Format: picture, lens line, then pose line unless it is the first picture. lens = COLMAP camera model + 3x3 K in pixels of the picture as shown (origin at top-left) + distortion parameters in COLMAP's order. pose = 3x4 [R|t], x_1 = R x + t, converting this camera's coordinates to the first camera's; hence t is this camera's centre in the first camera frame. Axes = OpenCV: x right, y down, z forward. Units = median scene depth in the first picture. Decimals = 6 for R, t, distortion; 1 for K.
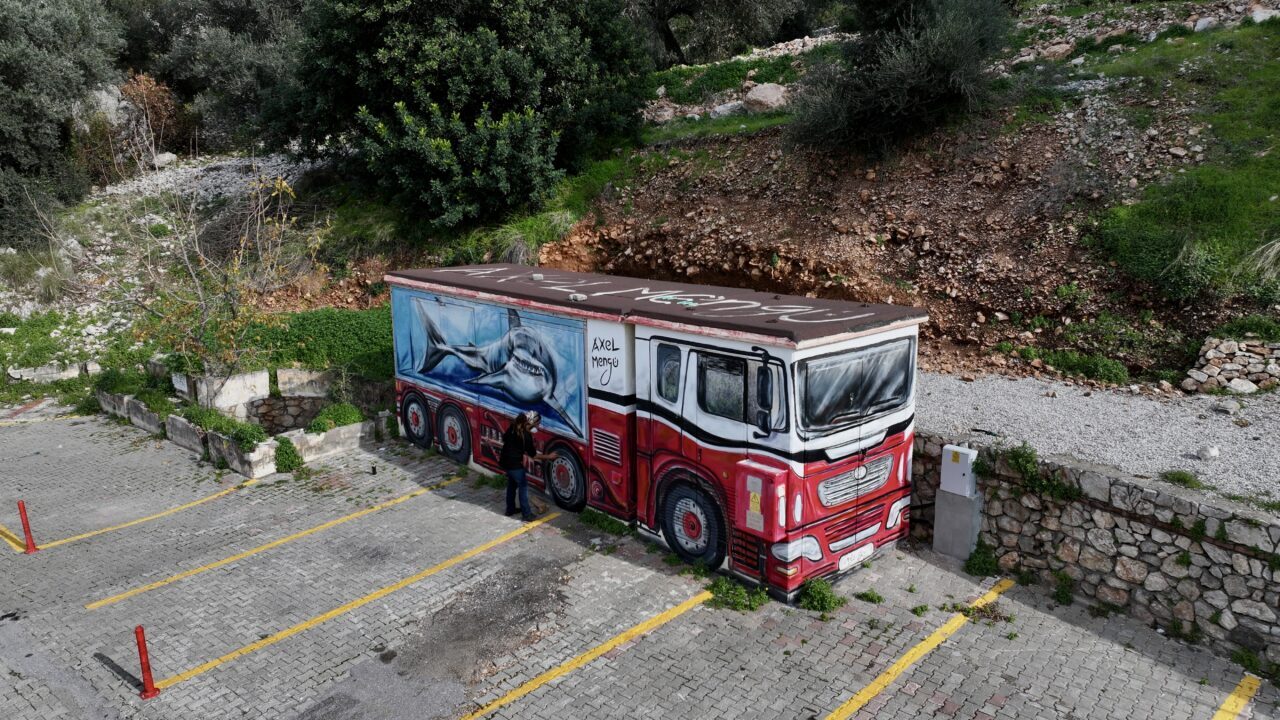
lens RADIAL K [[902.7, 0, 642.4], [0, 902.7, 361.7], [0, 0, 1]] dist [0.006533, 0.013165]
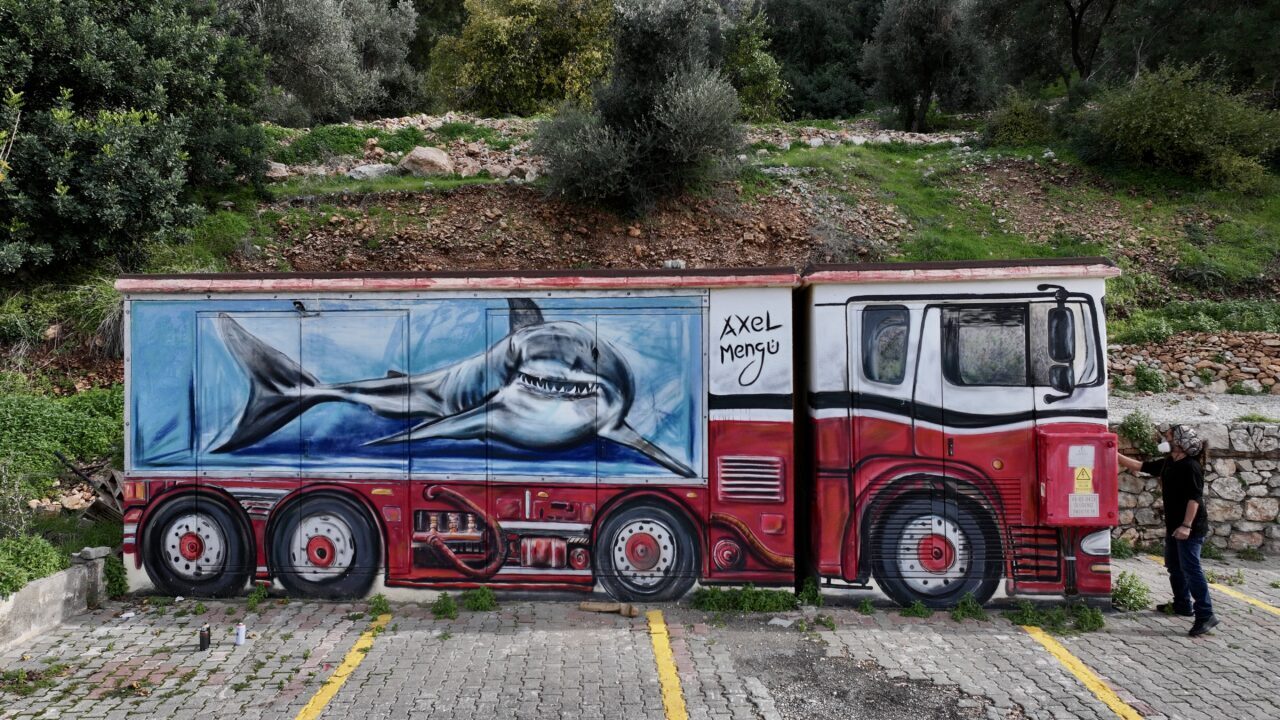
lens RADIAL K [[902.7, 0, 640.1], [0, 902.7, 362.5], [0, 0, 1]] dist [0.006533, 0.013165]
pose [[0.727417, 0.006630, 0.686164, -0.560074], [0.140384, 0.977365, -0.158269, 0.104125], [-0.671682, 0.211454, 0.710021, 0.562359]]
